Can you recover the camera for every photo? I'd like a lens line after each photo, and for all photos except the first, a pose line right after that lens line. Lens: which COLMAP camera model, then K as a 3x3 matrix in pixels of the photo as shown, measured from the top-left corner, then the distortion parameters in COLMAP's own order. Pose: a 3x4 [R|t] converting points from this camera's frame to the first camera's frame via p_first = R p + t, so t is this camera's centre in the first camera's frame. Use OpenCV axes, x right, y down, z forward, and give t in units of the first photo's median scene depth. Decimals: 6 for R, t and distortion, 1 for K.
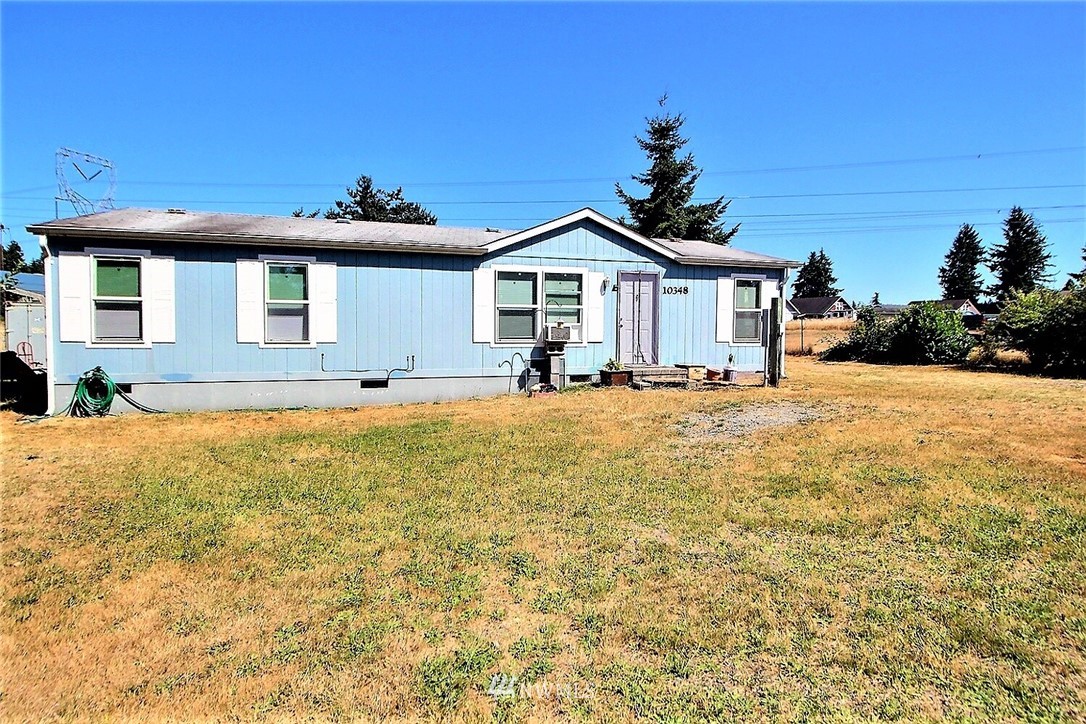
lens RADIAL K [[585.3, 0, 544.9], [0, 585.3, 342.9], [0, 0, 1]] dist [-0.000050, -0.000201]
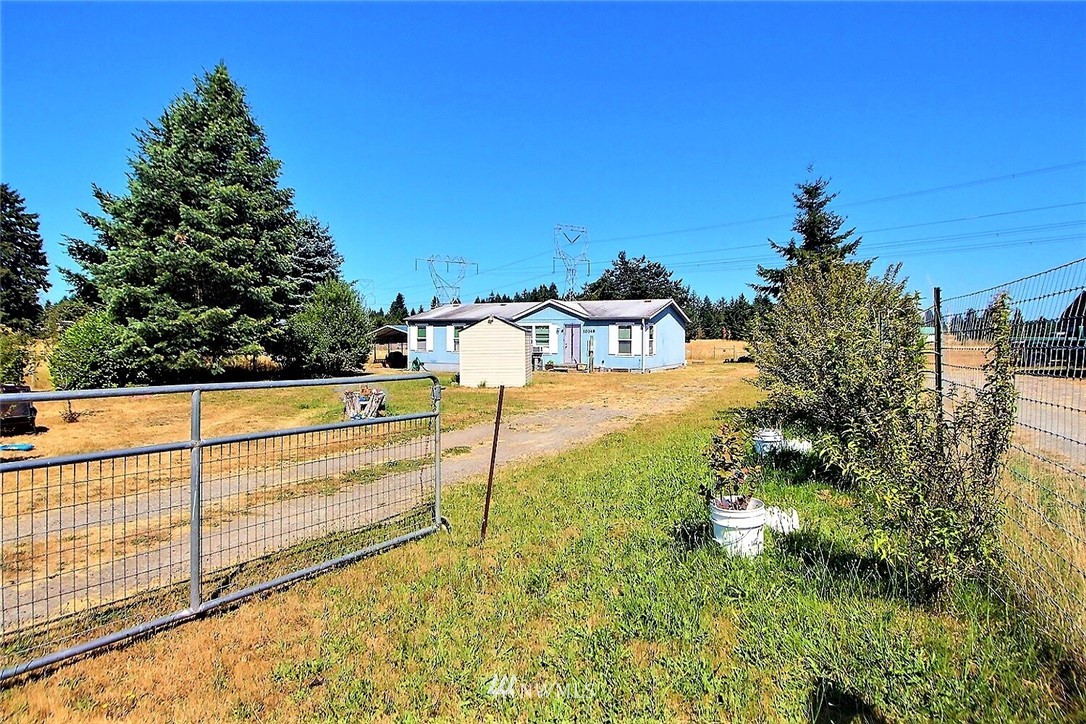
lens RADIAL K [[585.3, 0, 544.9], [0, 585.3, 342.9], [0, 0, 1]] dist [-0.000050, -0.000201]
pose [[0.717120, 0.002162, -0.696946, 1.753425], [-0.022414, 0.999549, -0.019962, 0.005597], [0.696589, 0.029937, 0.716845, -0.778973]]
